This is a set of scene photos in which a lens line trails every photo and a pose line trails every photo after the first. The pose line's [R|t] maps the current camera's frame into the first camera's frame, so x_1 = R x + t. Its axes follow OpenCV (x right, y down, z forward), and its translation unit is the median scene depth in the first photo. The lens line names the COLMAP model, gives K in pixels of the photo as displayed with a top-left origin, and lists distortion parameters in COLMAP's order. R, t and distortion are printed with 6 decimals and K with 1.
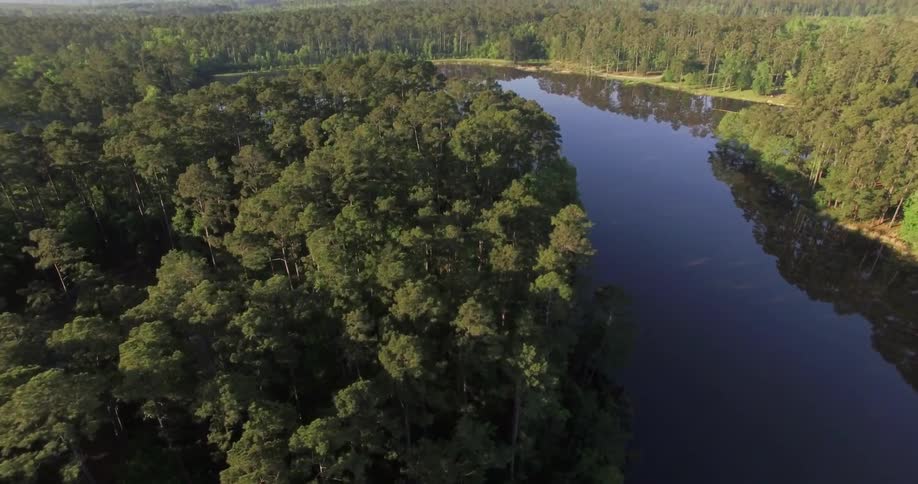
lens RADIAL K [[520.3, 0, 460.4], [0, 520.3, 246.0], [0, 0, 1]] dist [-0.119014, 0.081467]
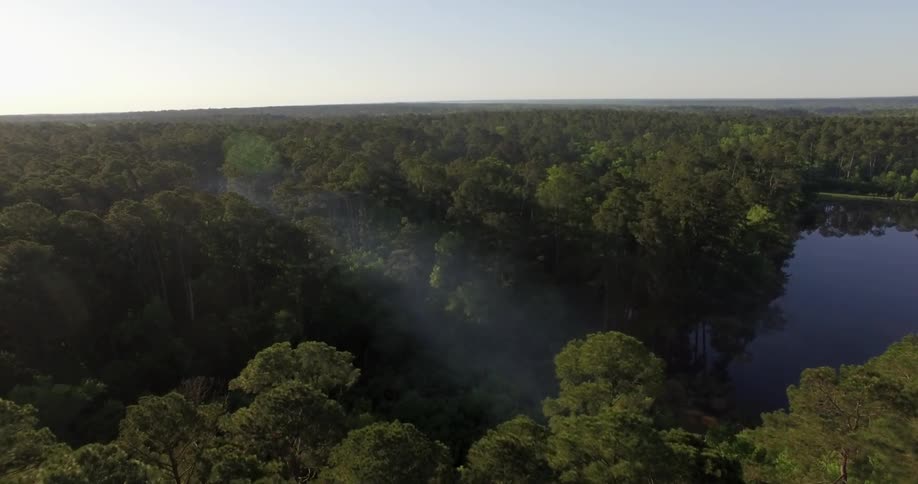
lens RADIAL K [[520.3, 0, 460.4], [0, 520.3, 246.0], [0, 0, 1]] dist [-0.119014, 0.081467]
pose [[0.580811, 0.224908, -0.782352, -0.219744], [-0.368679, 0.929534, -0.006485, -0.090708], [0.725764, 0.292203, 0.622803, 0.251333]]
